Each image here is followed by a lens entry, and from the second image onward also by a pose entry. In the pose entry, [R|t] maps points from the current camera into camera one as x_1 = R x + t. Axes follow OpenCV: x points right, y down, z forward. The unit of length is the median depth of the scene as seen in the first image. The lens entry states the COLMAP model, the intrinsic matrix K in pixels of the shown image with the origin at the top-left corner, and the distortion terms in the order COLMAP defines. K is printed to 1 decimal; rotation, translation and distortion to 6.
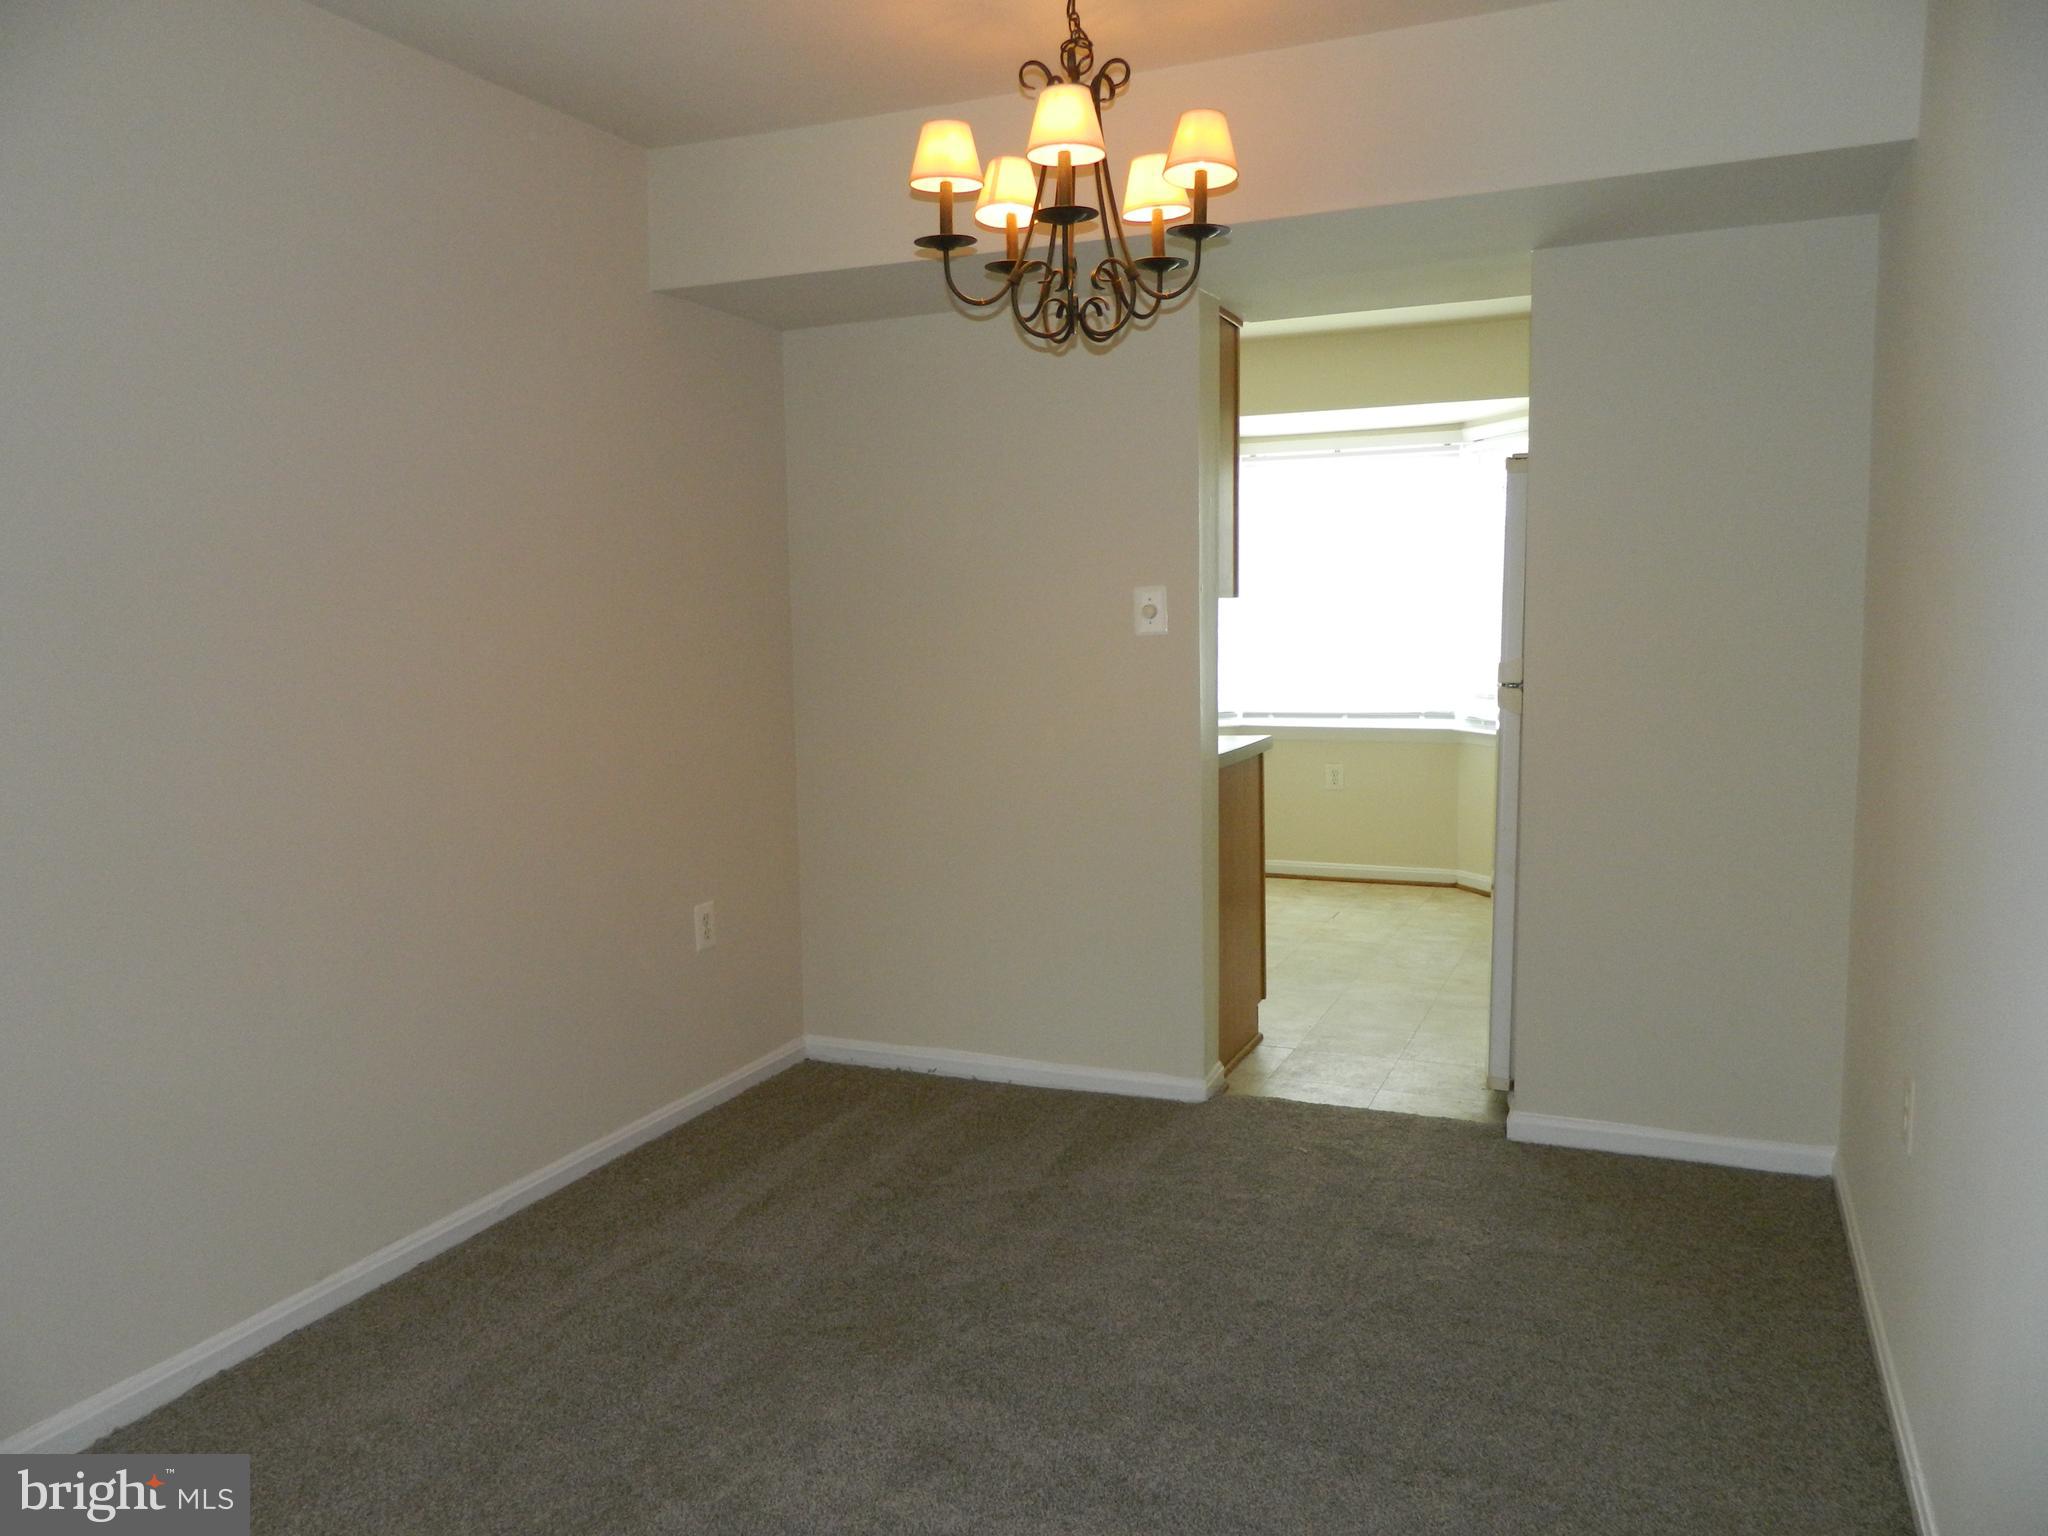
lens RADIAL K [[1521.5, 0, 1024.0], [0, 1521.5, 768.0], [0, 0, 1]] dist [0.007083, 0.003990]
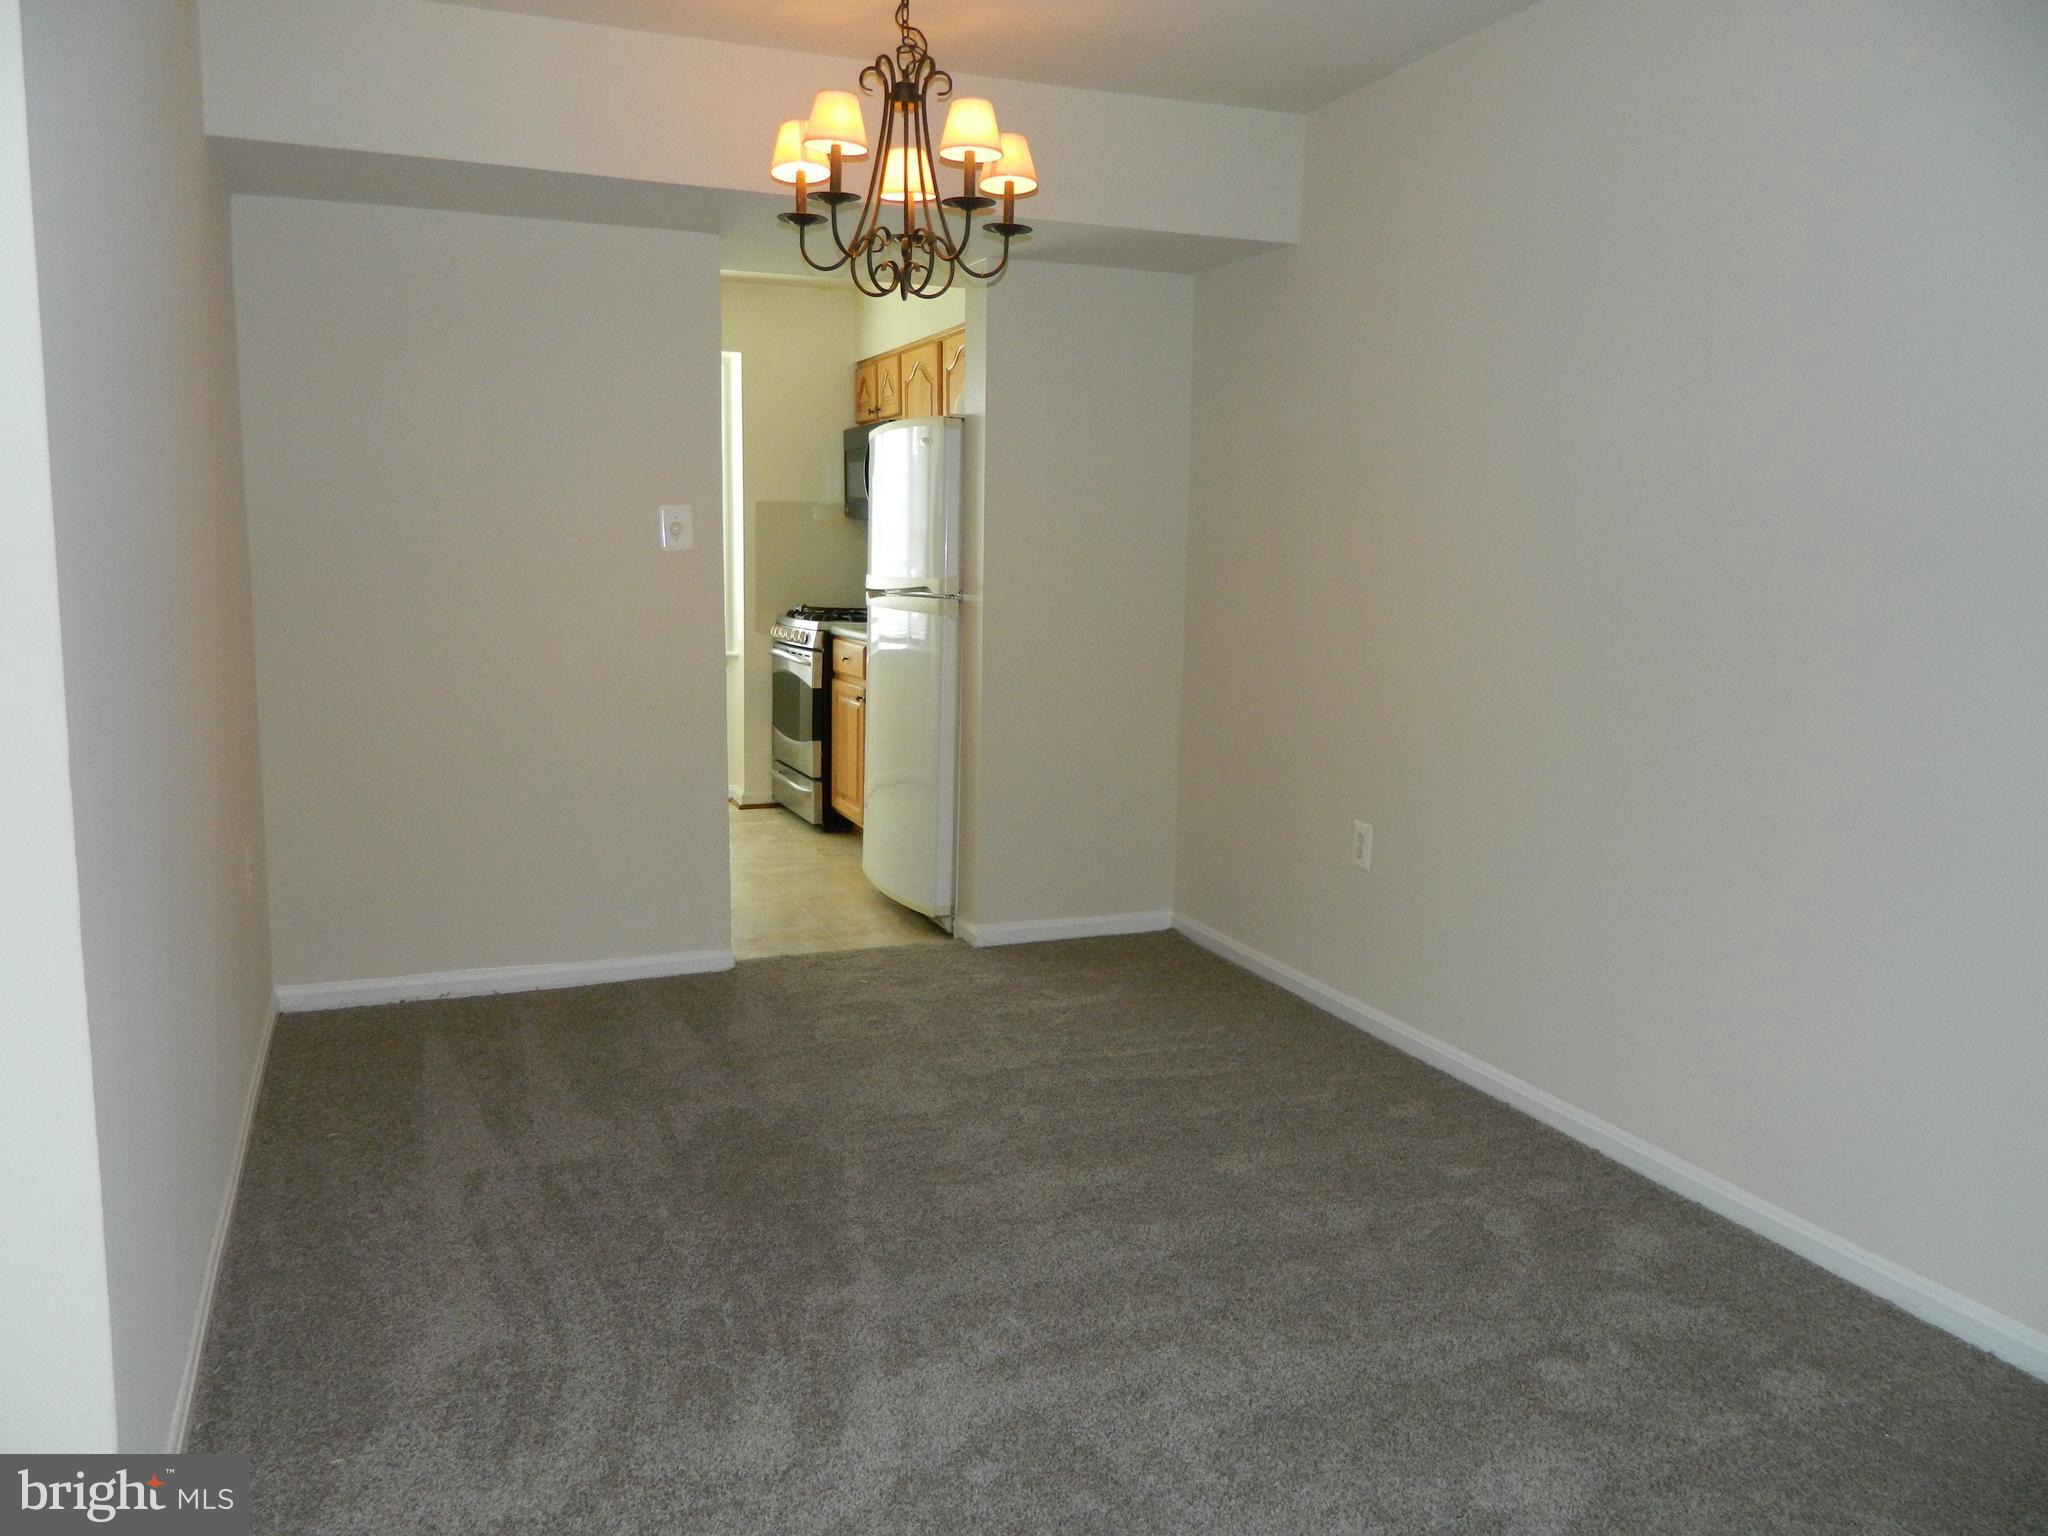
lens RADIAL K [[1521.5, 0, 1024.0], [0, 1521.5, 768.0], [0, 0, 1]] dist [0.007083, 0.003990]
pose [[0.710061, -0.081227, 0.699439, -0.629175], [0.051028, 0.996648, 0.063939, 0.014237], [-0.702288, -0.009709, 0.711826, 0.063248]]
